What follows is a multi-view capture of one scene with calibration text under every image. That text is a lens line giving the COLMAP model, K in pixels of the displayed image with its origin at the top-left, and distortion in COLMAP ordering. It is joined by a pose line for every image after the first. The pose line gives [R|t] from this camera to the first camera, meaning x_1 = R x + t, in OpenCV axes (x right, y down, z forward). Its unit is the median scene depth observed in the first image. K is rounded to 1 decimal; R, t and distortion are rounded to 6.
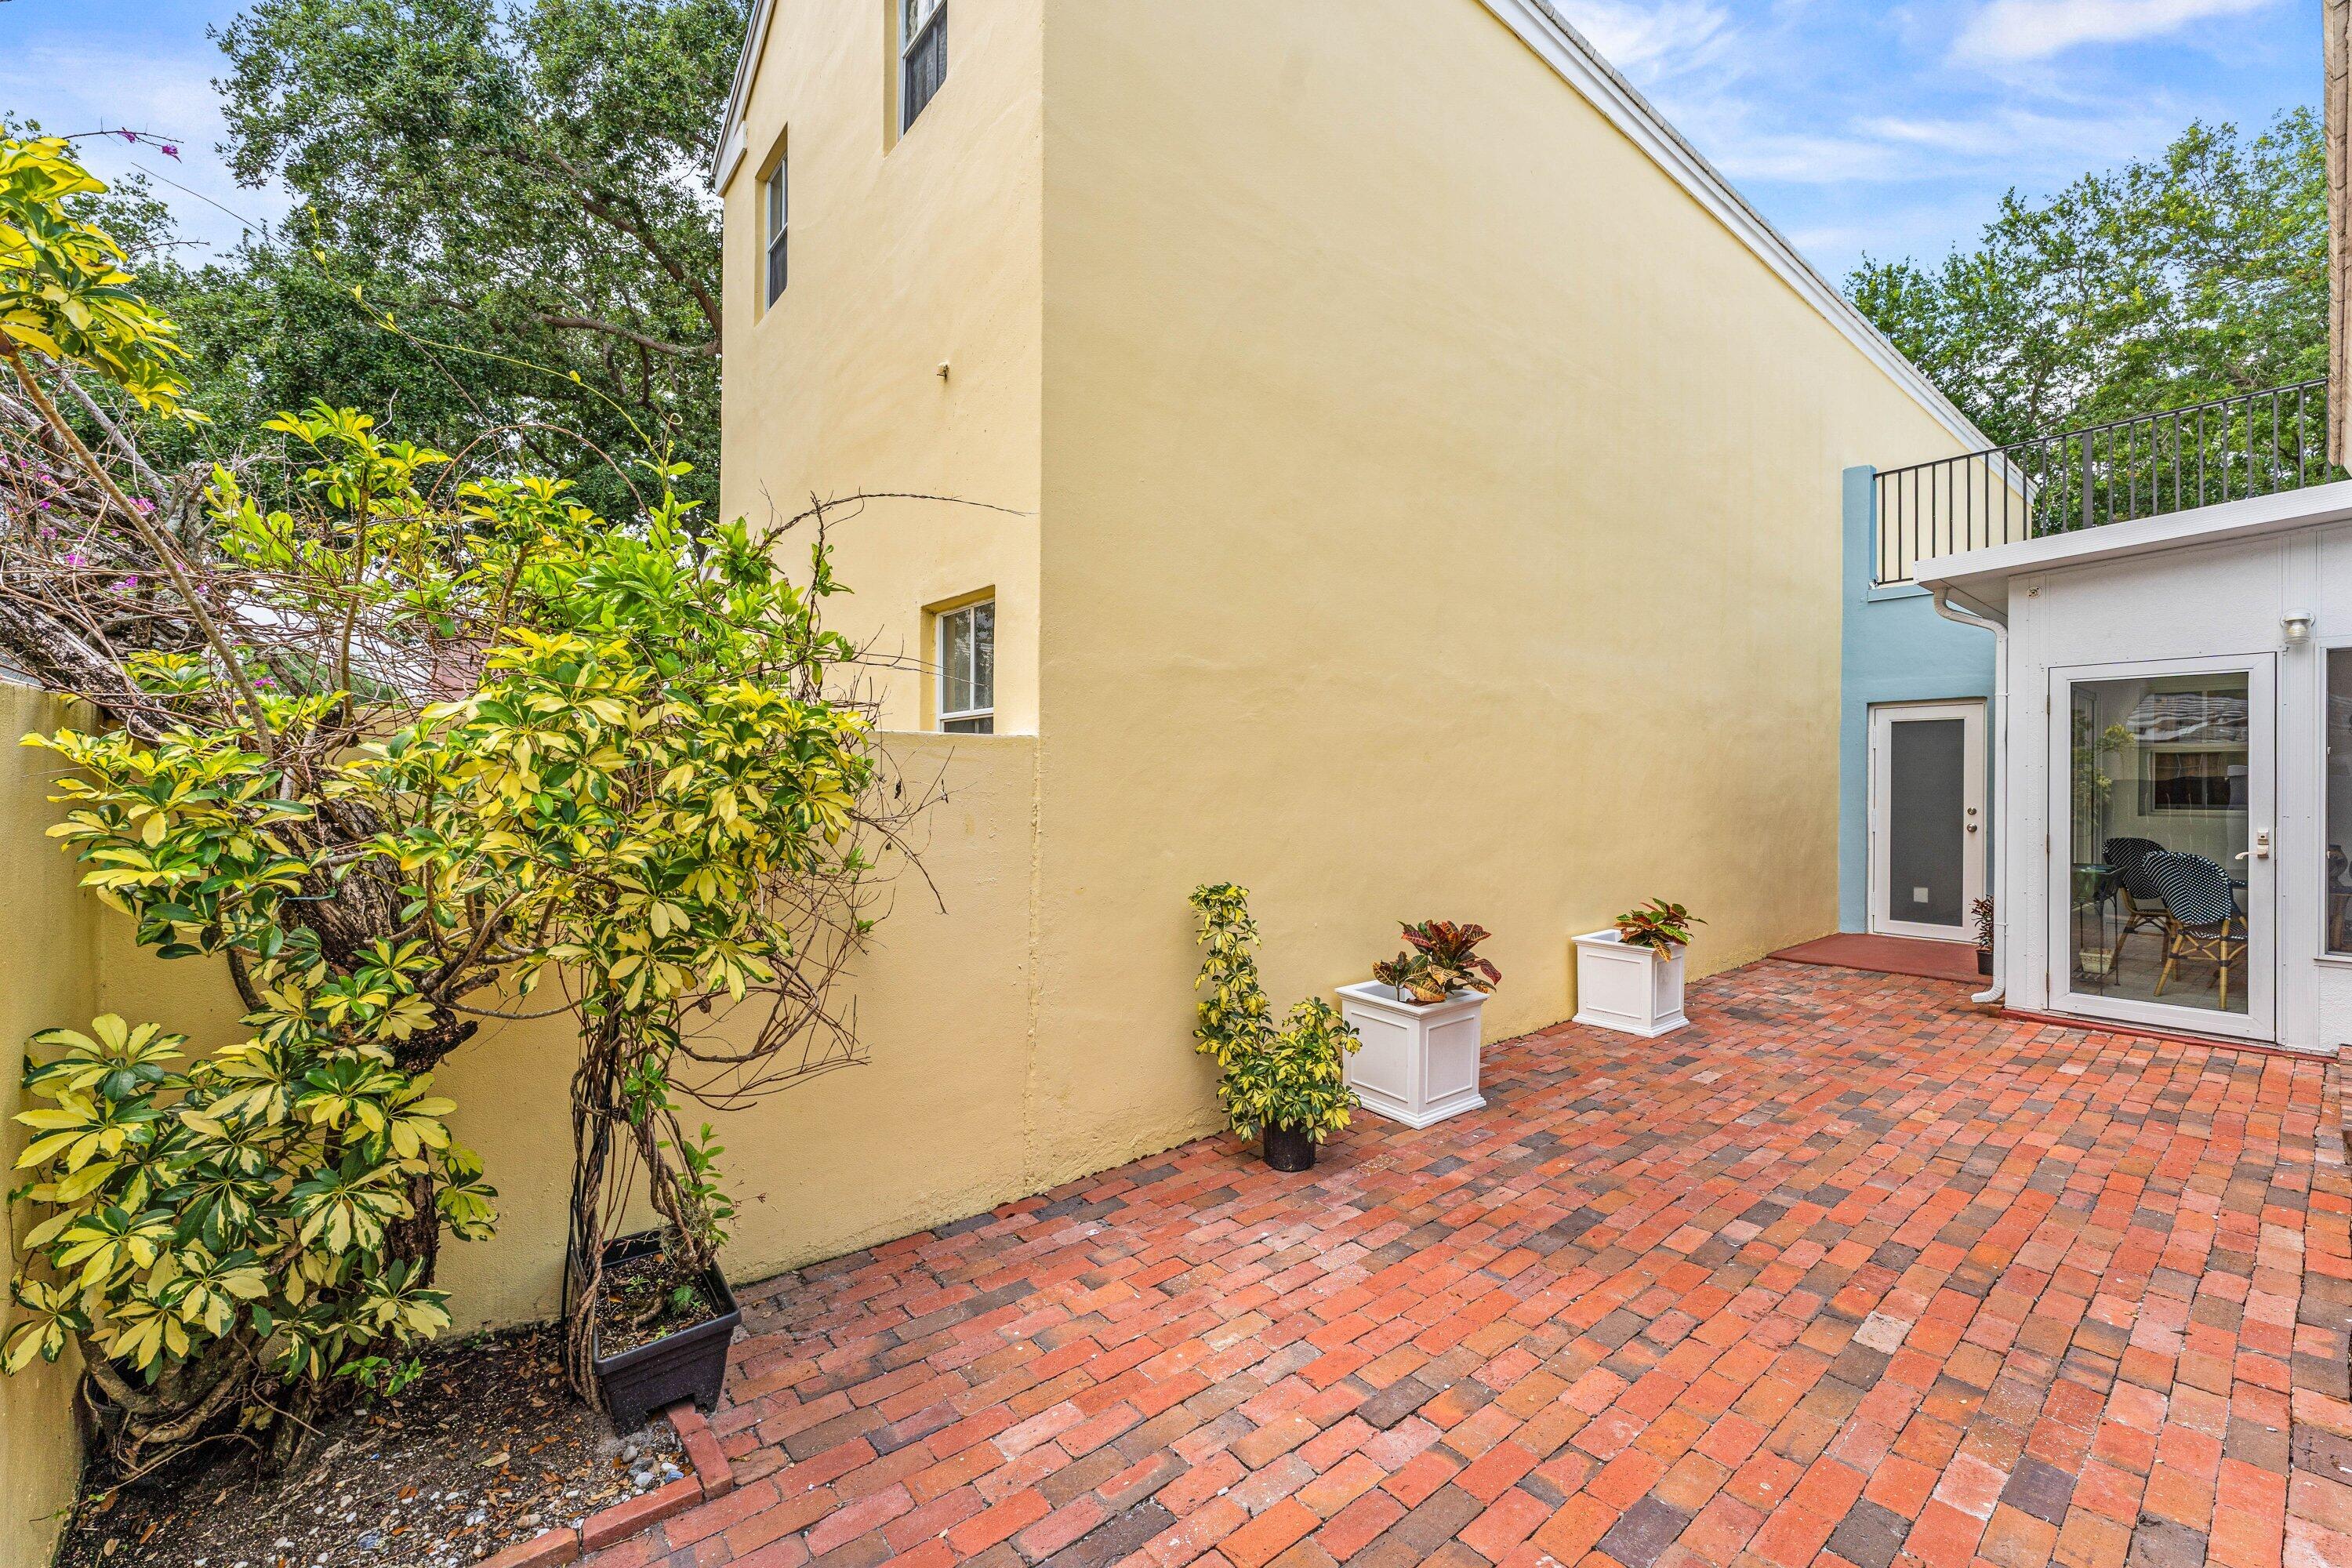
lens RADIAL K [[960.7, 0, 1174.1], [0, 960.7, 779.4], [0, 0, 1]] dist [0.001677, -0.000381]
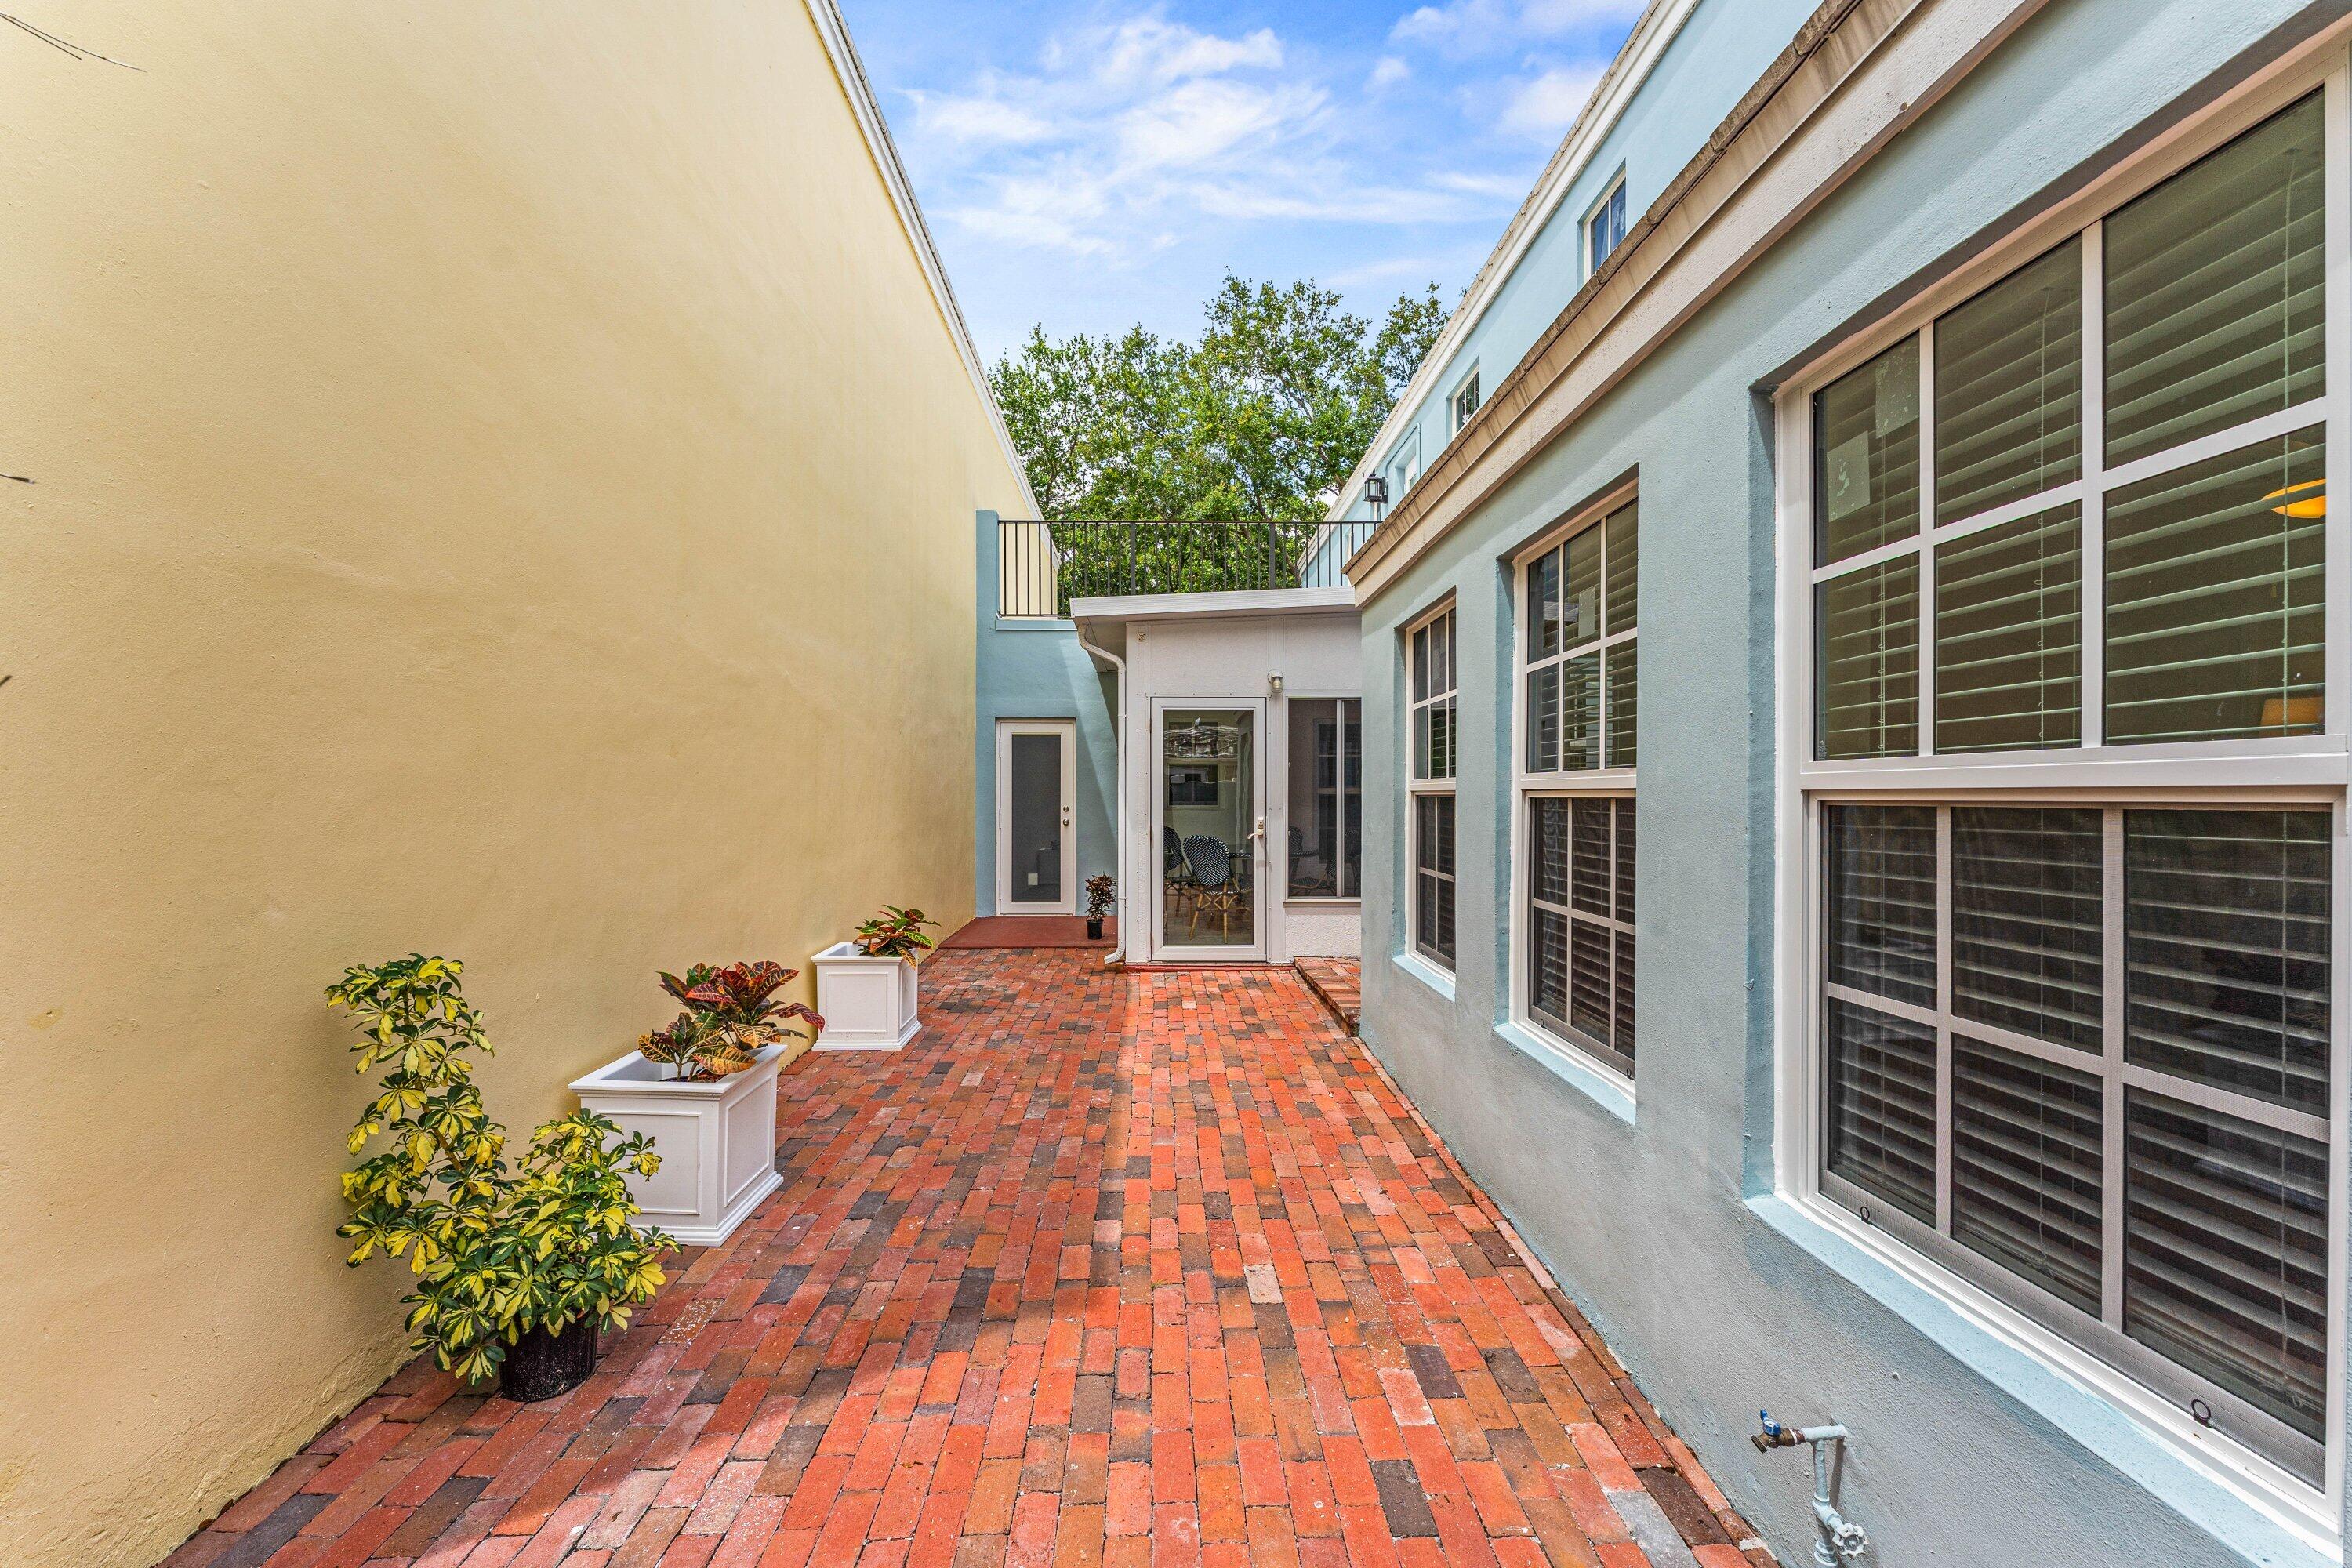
lens RADIAL K [[949.9, 0, 1178.9], [0, 949.9, 800.2], [0, 0, 1]] dist [0.003171, -0.001047]
pose [[0.606887, -0.010562, 0.794718, -0.119052], [-0.003947, 0.999859, 0.016303, 0.002506], [-0.794778, -0.013031, 0.606760, 0.276817]]
